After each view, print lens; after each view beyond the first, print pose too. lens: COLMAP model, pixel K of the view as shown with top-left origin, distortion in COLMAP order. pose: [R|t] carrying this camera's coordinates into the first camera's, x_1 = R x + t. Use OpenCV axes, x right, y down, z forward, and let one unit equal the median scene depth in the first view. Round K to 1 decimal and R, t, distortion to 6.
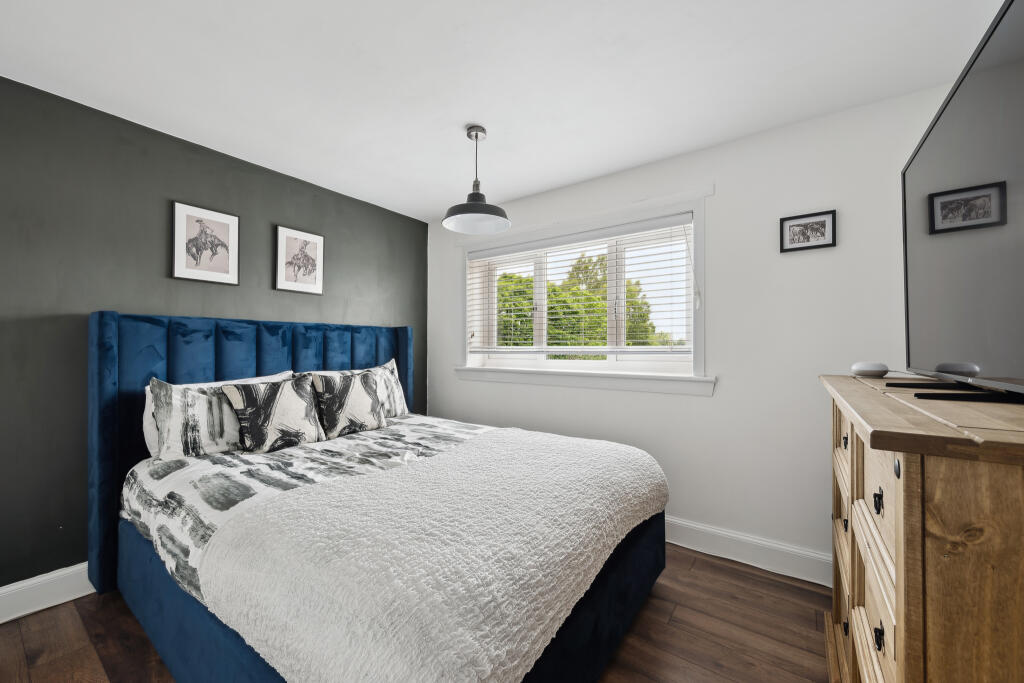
lens RADIAL K [[401.8, 0, 515.5], [0, 401.8, 347.6], [0, 0, 1]] dist [-0.001935, 0.000226]
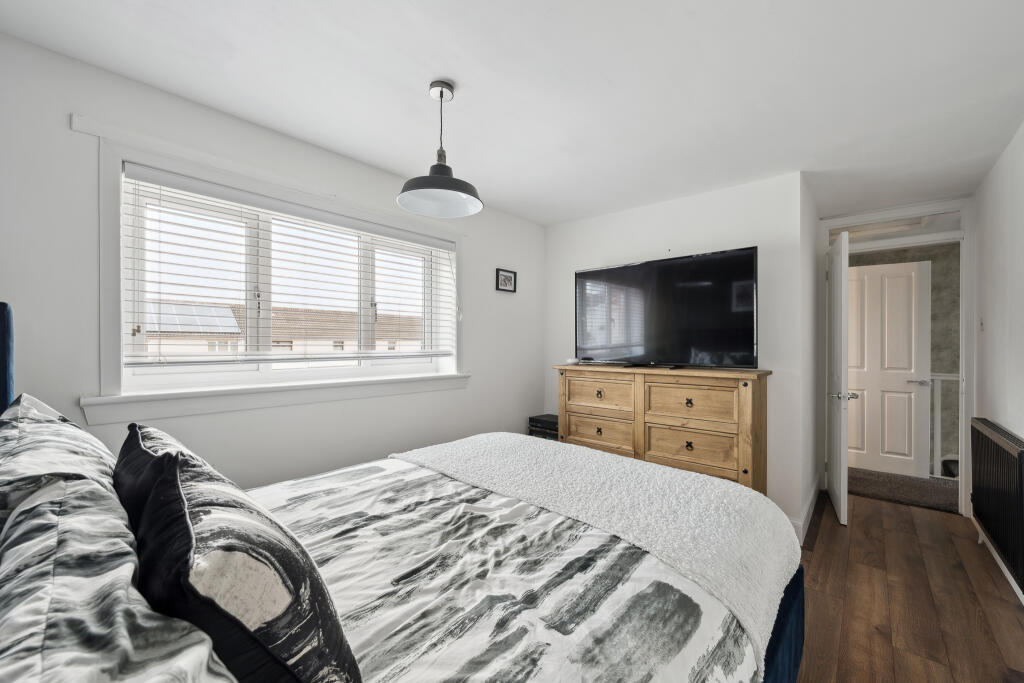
lens RADIAL K [[401.8, 0, 520.8], [0, 401.8, 342.4], [0, 0, 1]] dist [-0.001935, 0.000226]
pose [[0.085650, 0.008120, 0.996292, -1.143254], [-0.005246, 0.999957, -0.007699, -0.027709], [-0.996311, -0.004567, 0.085689, 0.998161]]
